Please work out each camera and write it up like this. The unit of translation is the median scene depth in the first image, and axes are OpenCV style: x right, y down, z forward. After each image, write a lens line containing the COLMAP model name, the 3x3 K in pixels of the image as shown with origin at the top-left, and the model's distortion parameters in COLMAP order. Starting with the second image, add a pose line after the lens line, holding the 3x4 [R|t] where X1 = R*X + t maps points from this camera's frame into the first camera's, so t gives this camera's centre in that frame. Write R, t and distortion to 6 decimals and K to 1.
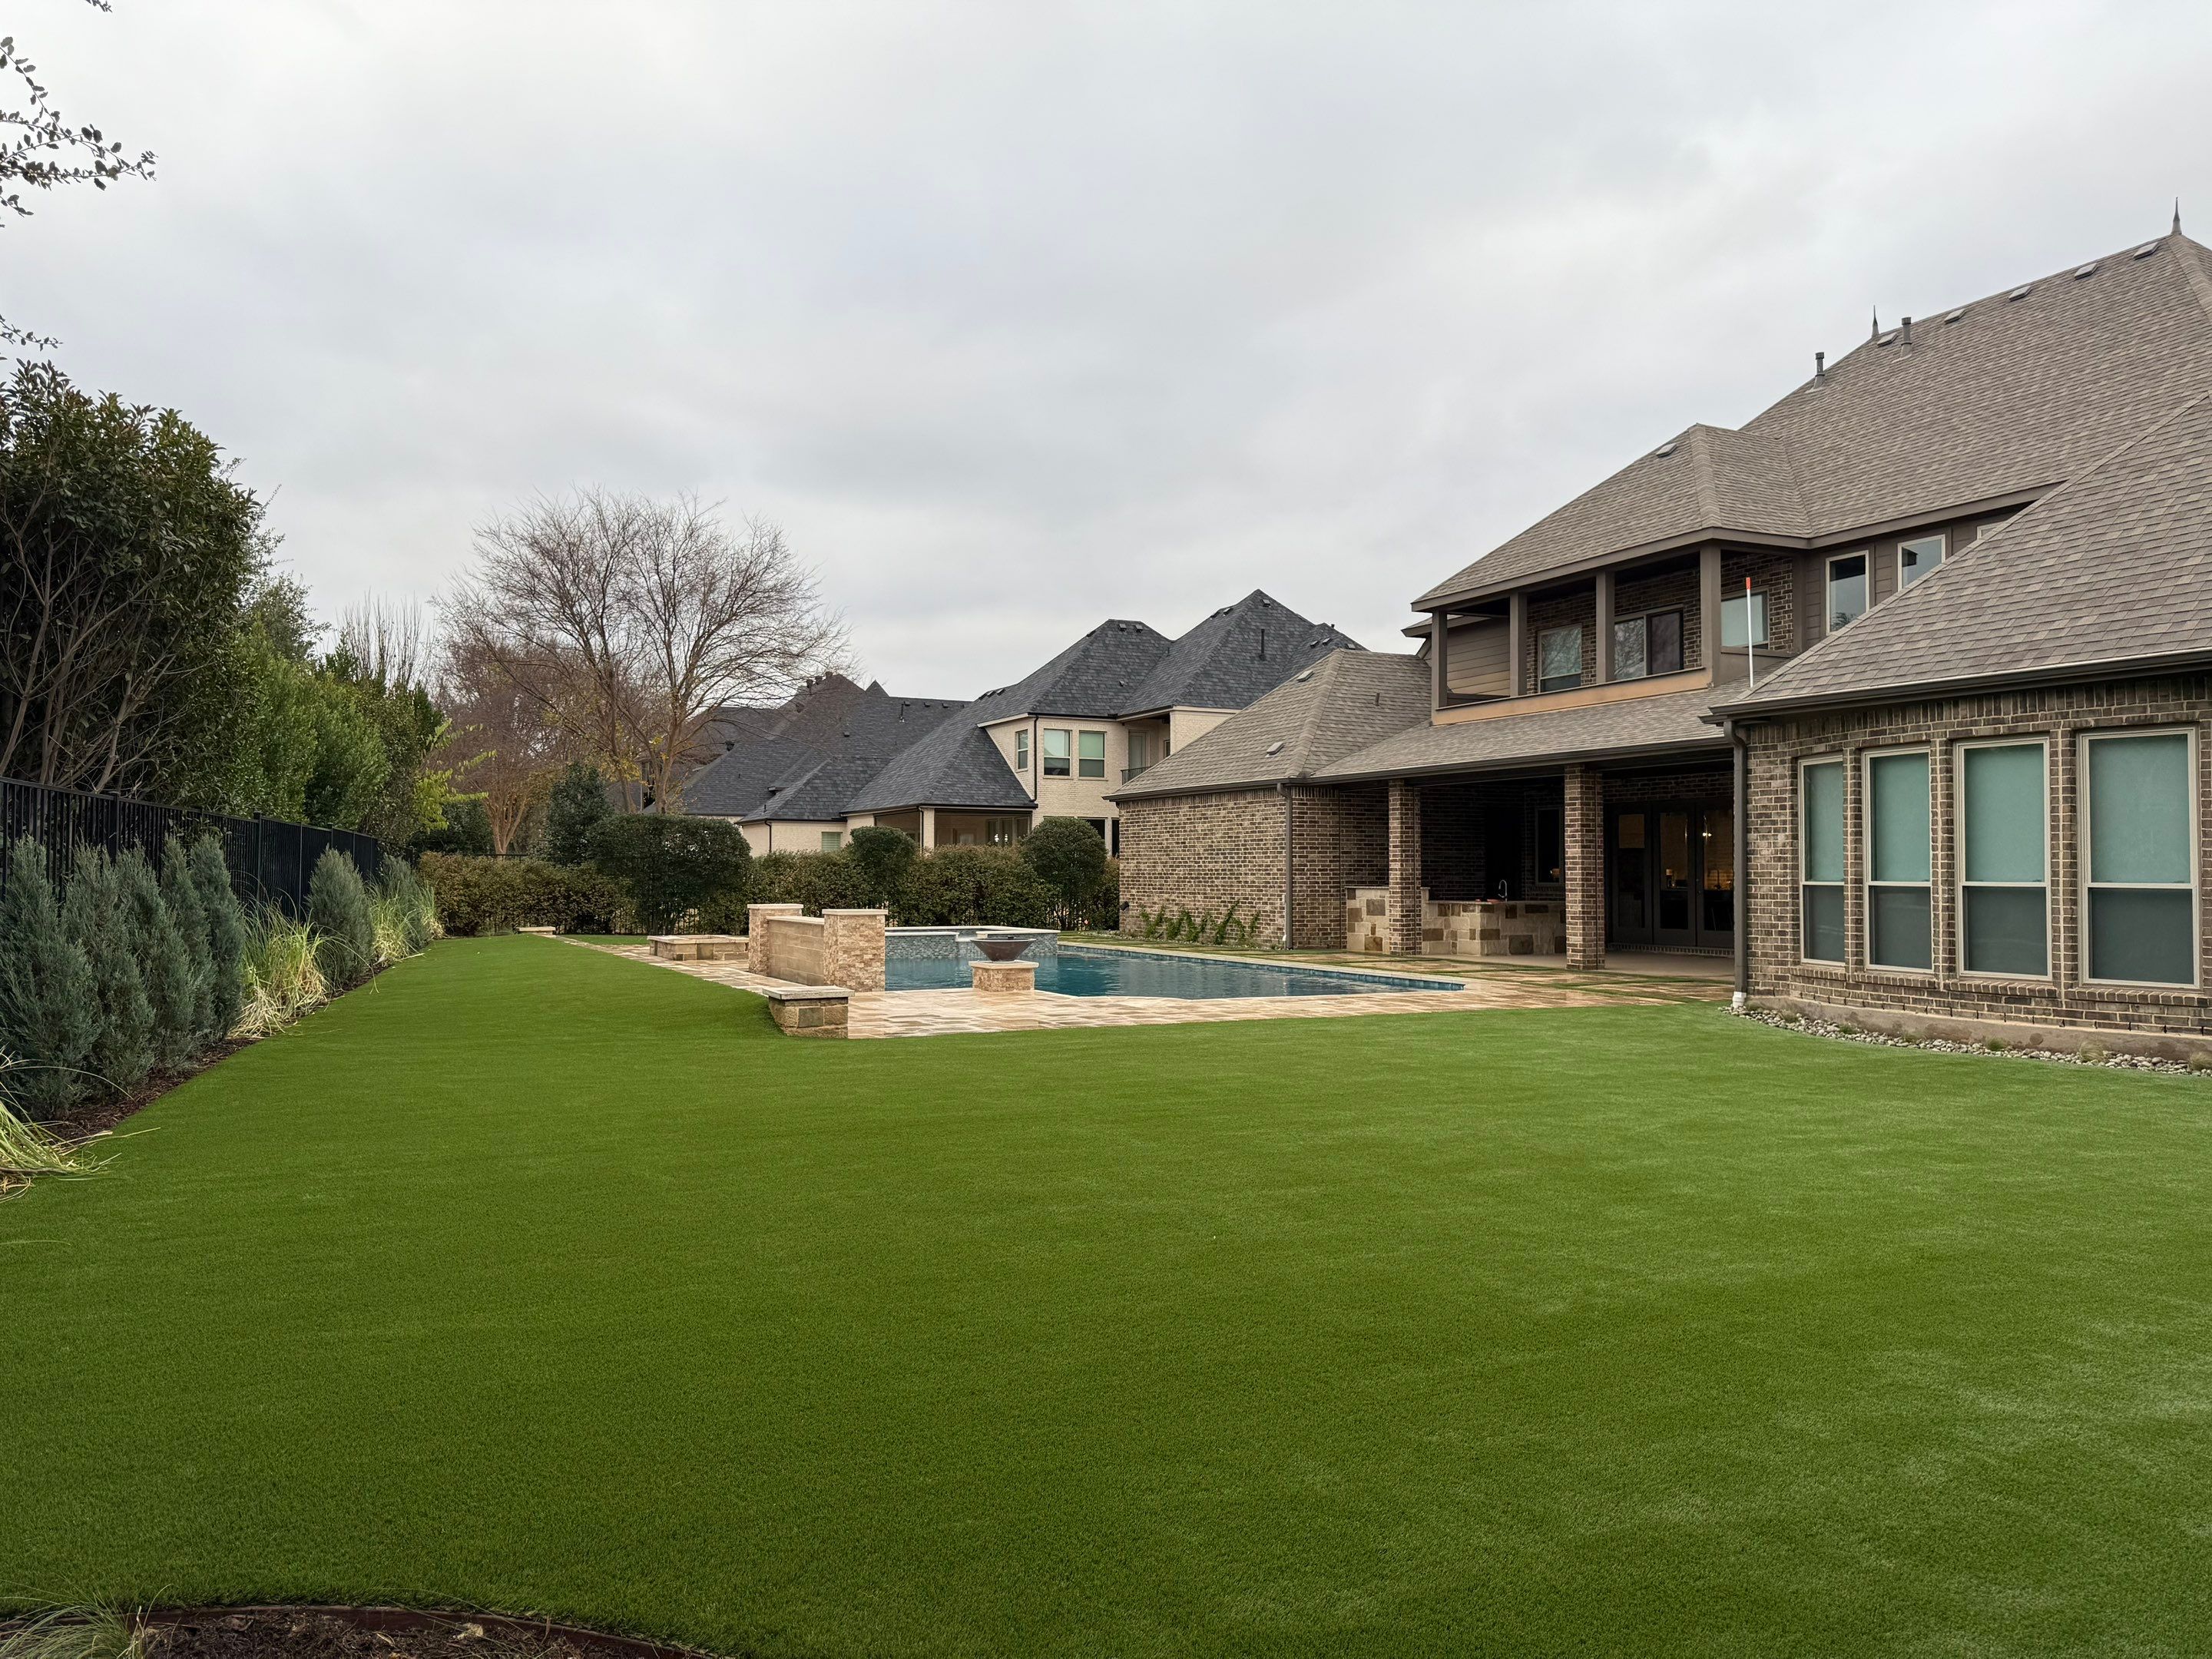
lens RADIAL K [[1544.6, 0, 1100.9], [0, 1544.6, 850.6], [0, 0, 1]] dist [0.062795, -0.075078]
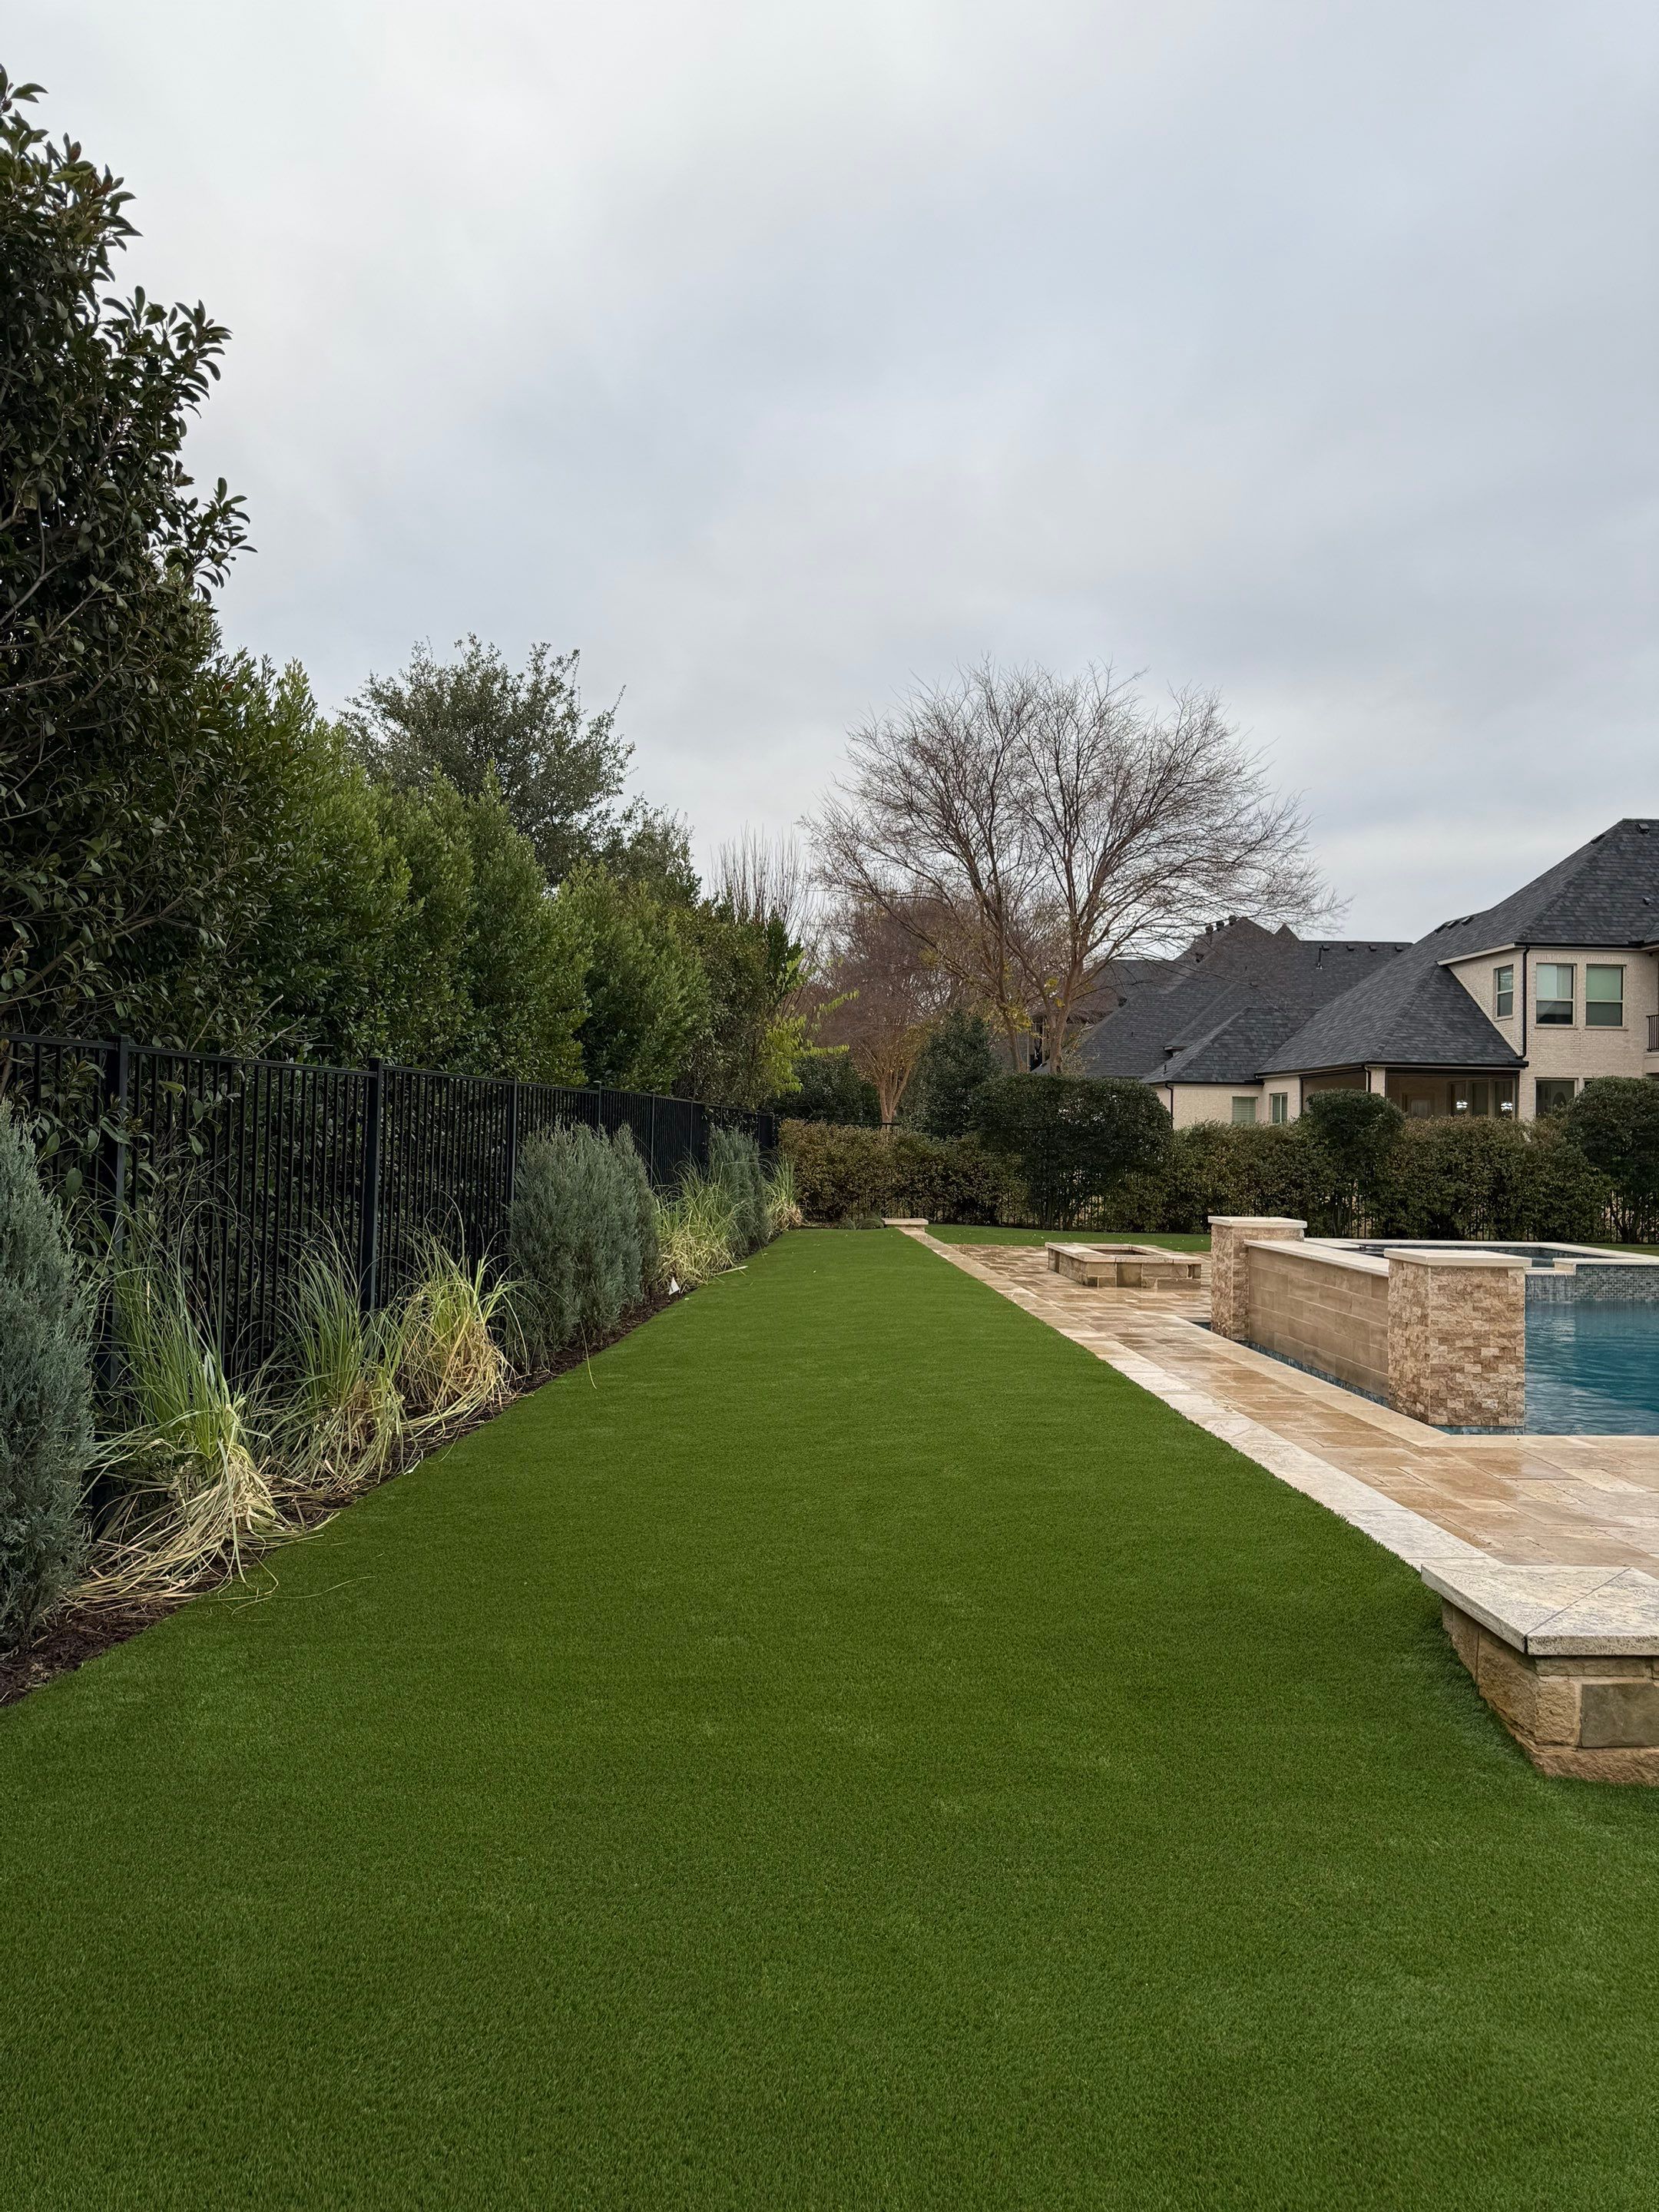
lens RADIAL K [[1544.6, 0, 888.1], [0, 1544.6, 1131.1], [0, 0, 1]] dist [0.062795, -0.075078]
pose [[0.929980, 0.012793, -0.367388, -0.077073], [-0.008962, 0.999886, 0.012131, -0.003307], [0.367502, -0.007989, 0.929988, 0.244170]]
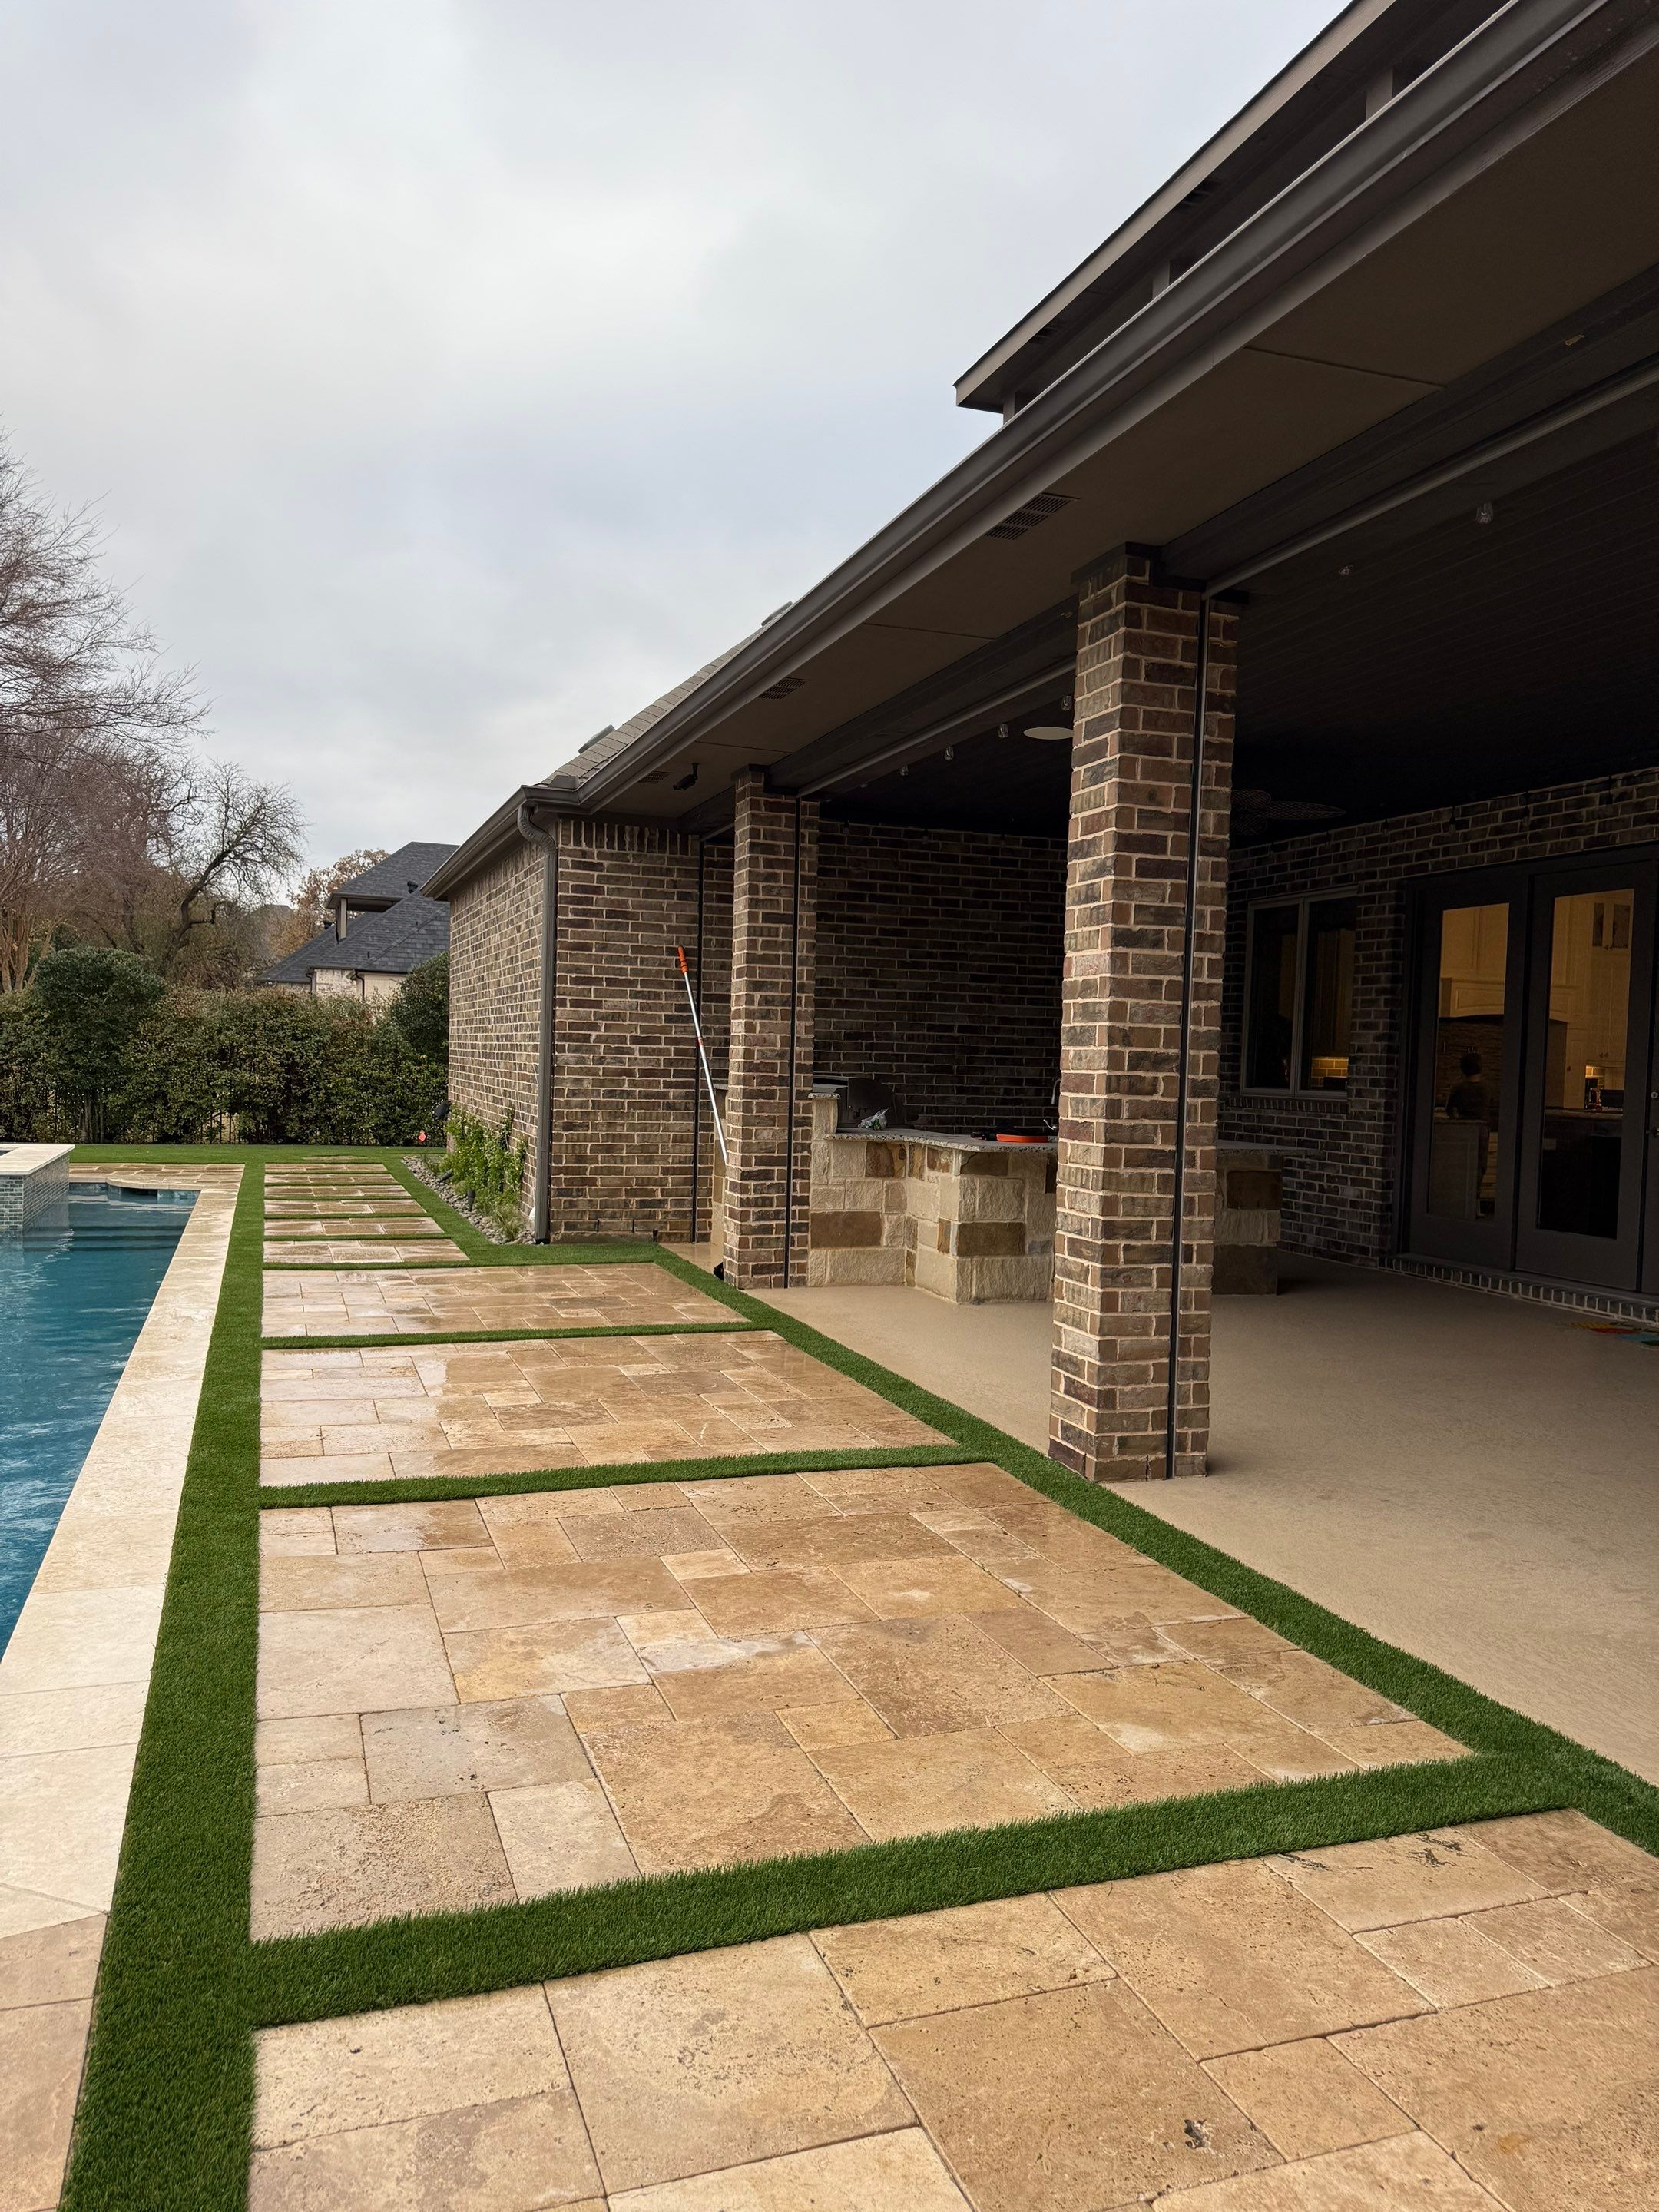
lens RADIAL K [[1544.6, 0, 823.8], [0, 1544.6, 1126.9], [0, 0, 1]] dist [0.062795, -0.075078]
pose [[0.992087, 0.032839, -0.121178, 0.179629], [-0.025668, 0.997852, 0.060270, 0.007412], [0.122897, -0.056682, 0.990799, 0.469590]]
